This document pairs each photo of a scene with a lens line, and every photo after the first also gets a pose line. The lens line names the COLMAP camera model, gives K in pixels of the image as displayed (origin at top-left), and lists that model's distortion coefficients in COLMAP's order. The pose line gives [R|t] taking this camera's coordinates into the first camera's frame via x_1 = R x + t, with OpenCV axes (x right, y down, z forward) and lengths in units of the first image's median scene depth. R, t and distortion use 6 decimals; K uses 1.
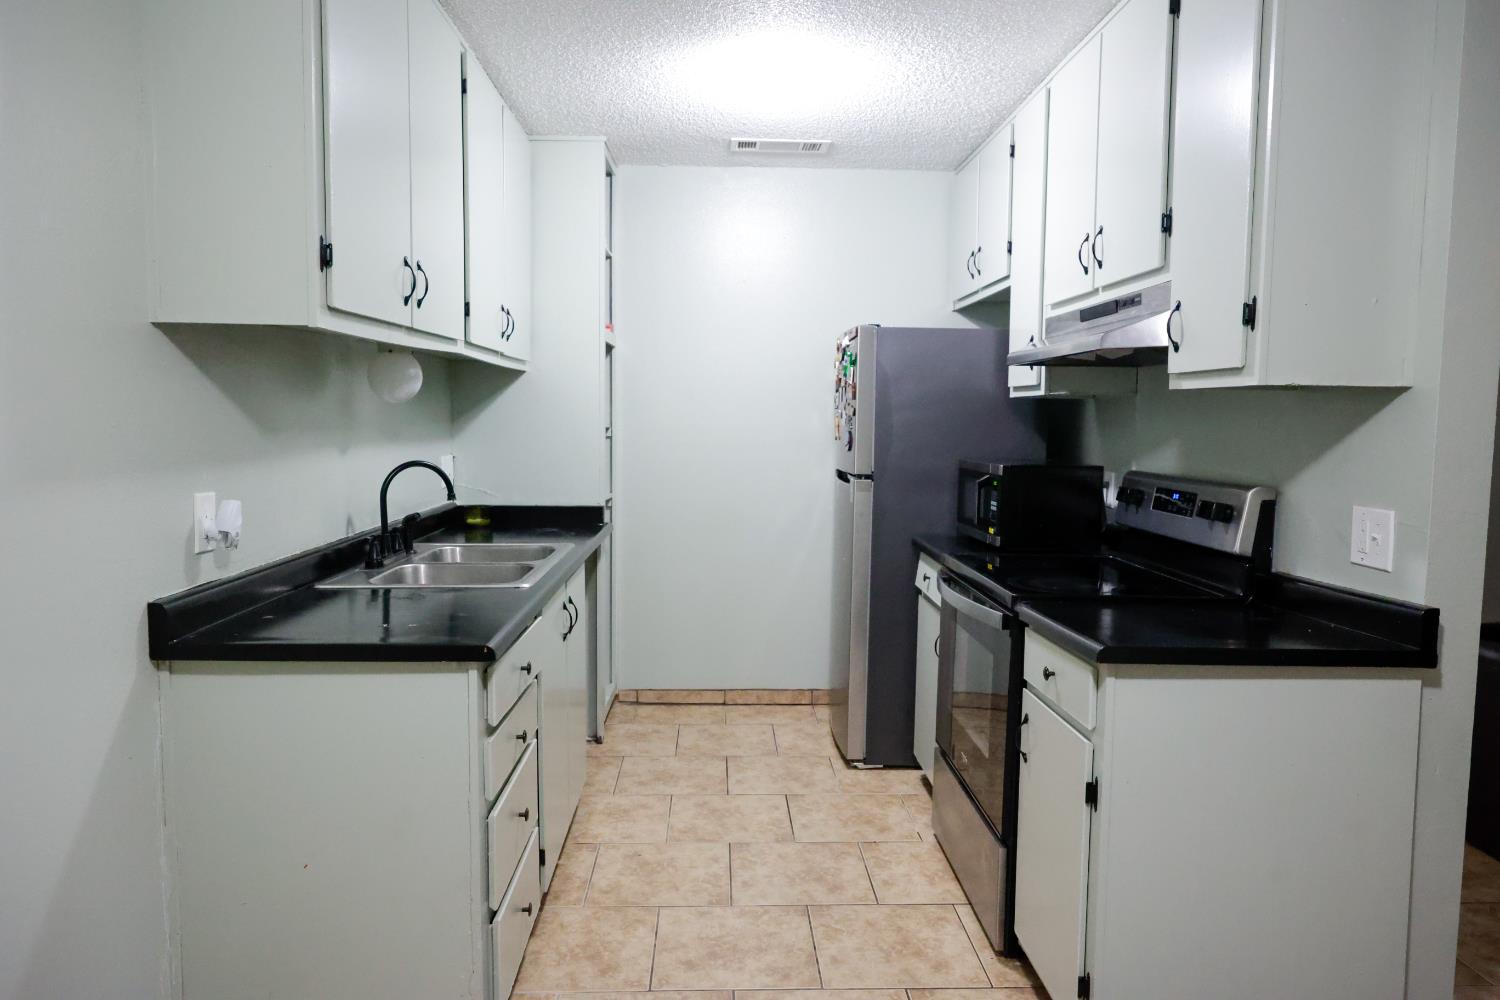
lens RADIAL K [[1003.9, 0, 750.0], [0, 1003.9, 500.0], [0, 0, 1]] dist [0.000425, 0.000496]
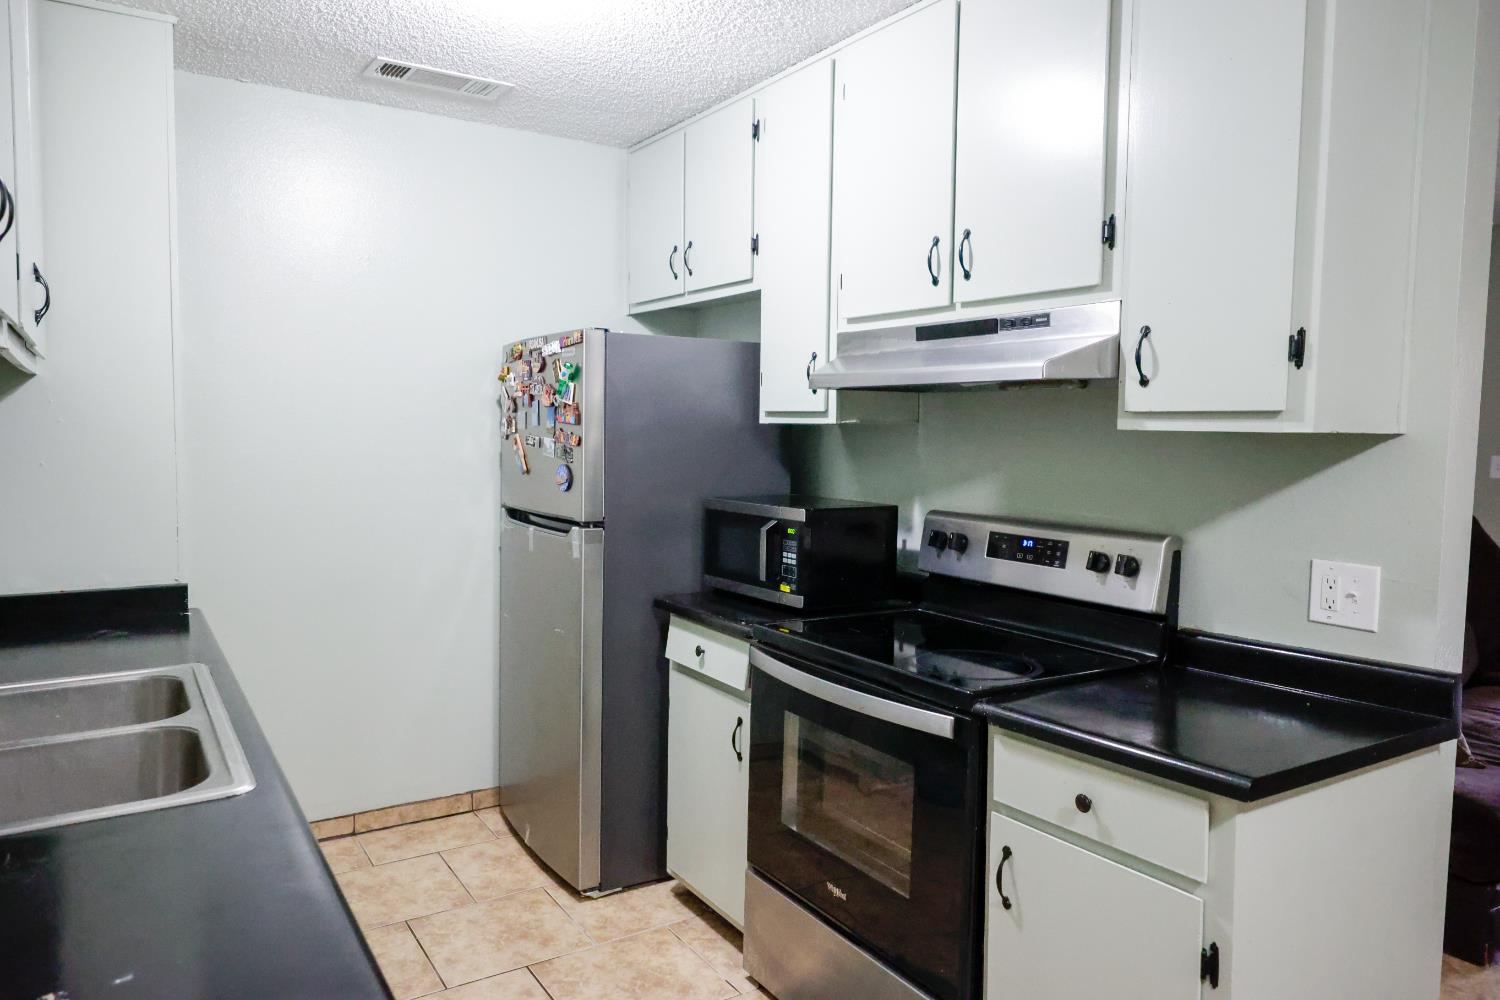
lens RADIAL K [[1003.9, 0, 750.0], [0, 1003.9, 500.0], [0, 0, 1]] dist [0.000425, 0.000496]
pose [[0.857727, -0.036610, 0.512800, -0.191453], [0.038057, 0.999246, 0.007683, -0.046285], [-0.512695, 0.012926, 0.858473, 0.290750]]
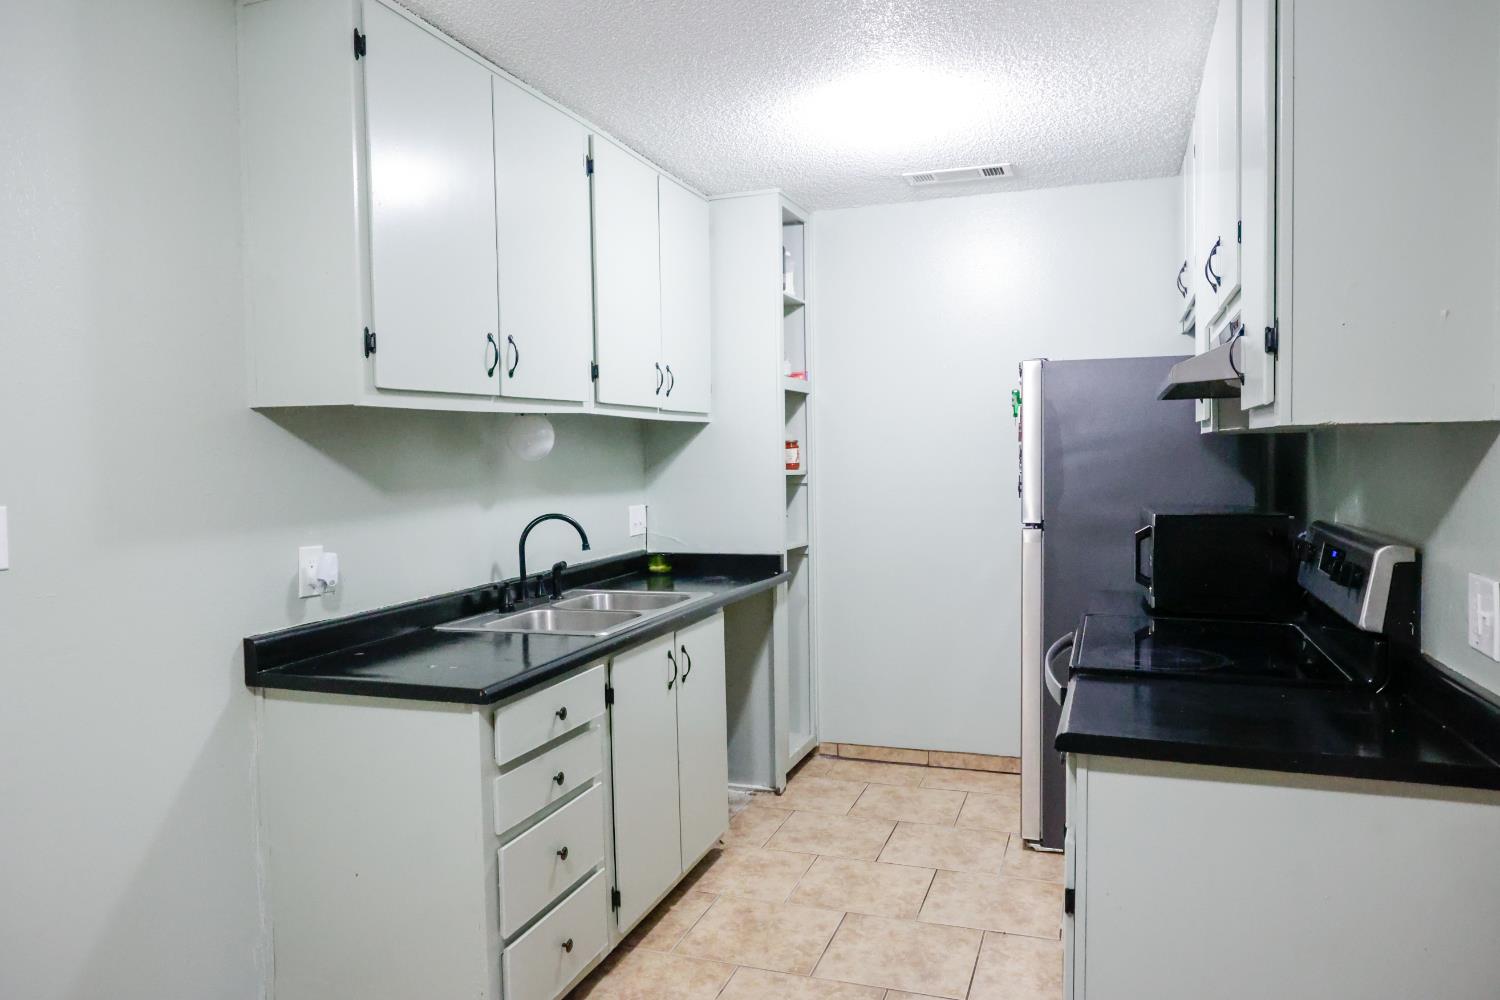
lens RADIAL K [[1044.2, 0, 737.5], [0, 1044.2, 500.2], [0, 0, 1]] dist [-0.000847, -0.001632]
pose [[0.928949, -0.009459, -0.370086, 0.229104], [-0.004381, 0.999323, -0.036539, -0.011373], [0.370181, 0.035565, 0.928278, 0.024798]]
